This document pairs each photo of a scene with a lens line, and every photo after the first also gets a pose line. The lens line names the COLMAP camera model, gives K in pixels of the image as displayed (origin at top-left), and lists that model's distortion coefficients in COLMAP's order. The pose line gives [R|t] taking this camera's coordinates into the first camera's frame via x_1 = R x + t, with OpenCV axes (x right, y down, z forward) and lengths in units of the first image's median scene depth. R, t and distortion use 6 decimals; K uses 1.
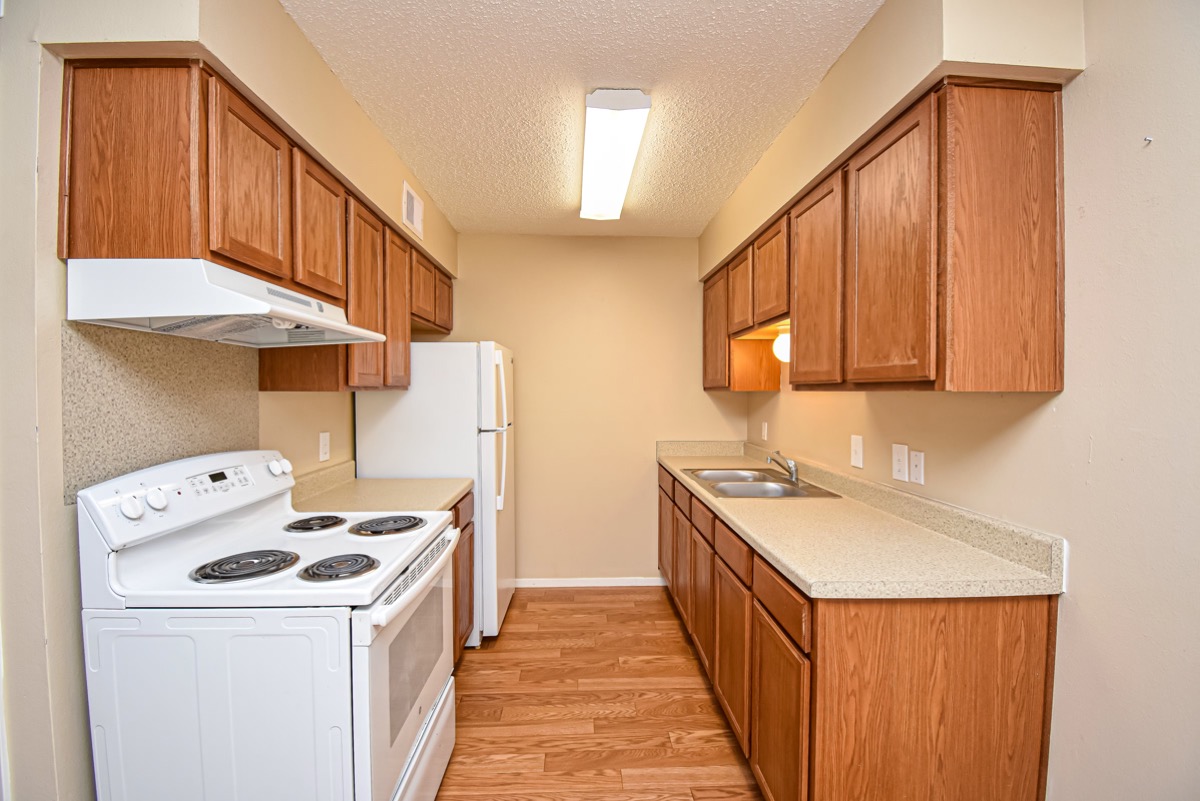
lens RADIAL K [[523.8, 0, 599.4], [0, 523.8, 402.4], [0, 0, 1]] dist [0.000678, -0.015364]
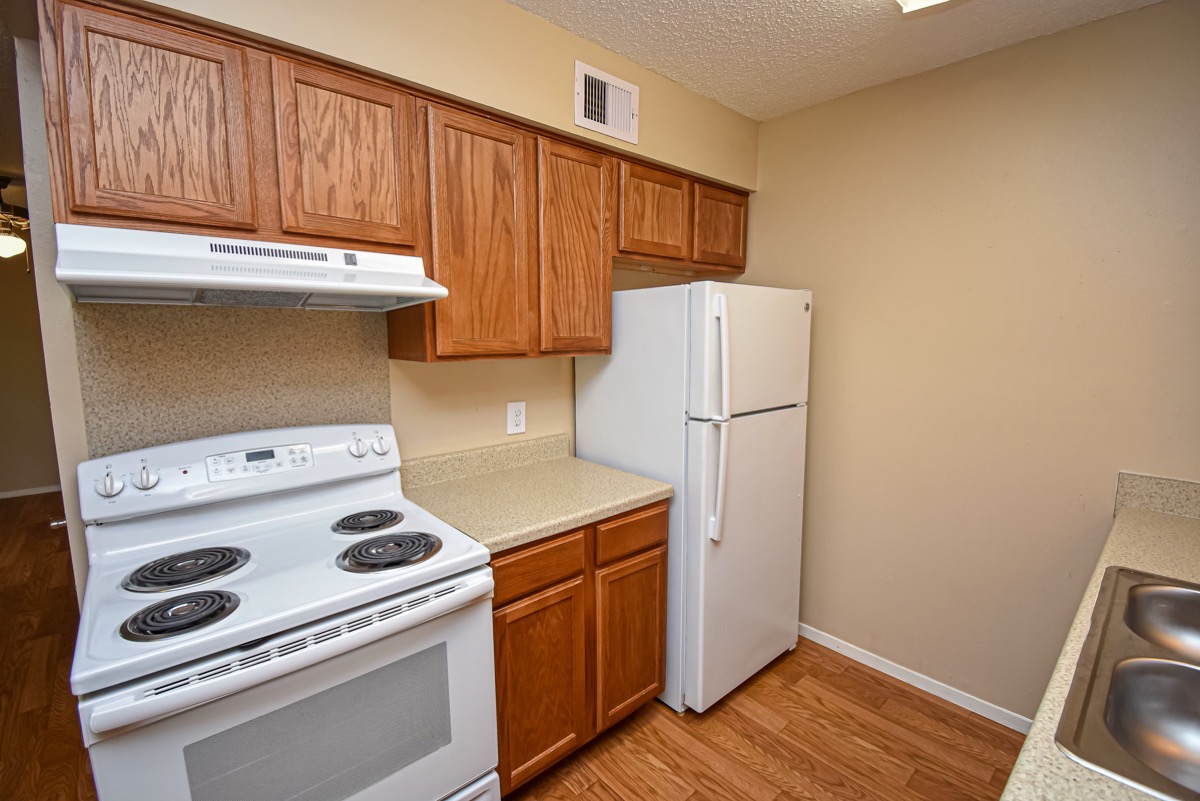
lens RADIAL K [[523.8, 0, 605.2], [0, 523.8, 400.0], [0, 0, 1]] dist [0.000678, -0.015364]
pose [[0.639545, 0.096987, -0.762611, 0.360946], [-0.018957, 0.993698, 0.110478, -0.069440], [0.768520, -0.056199, 0.637353, 0.834196]]
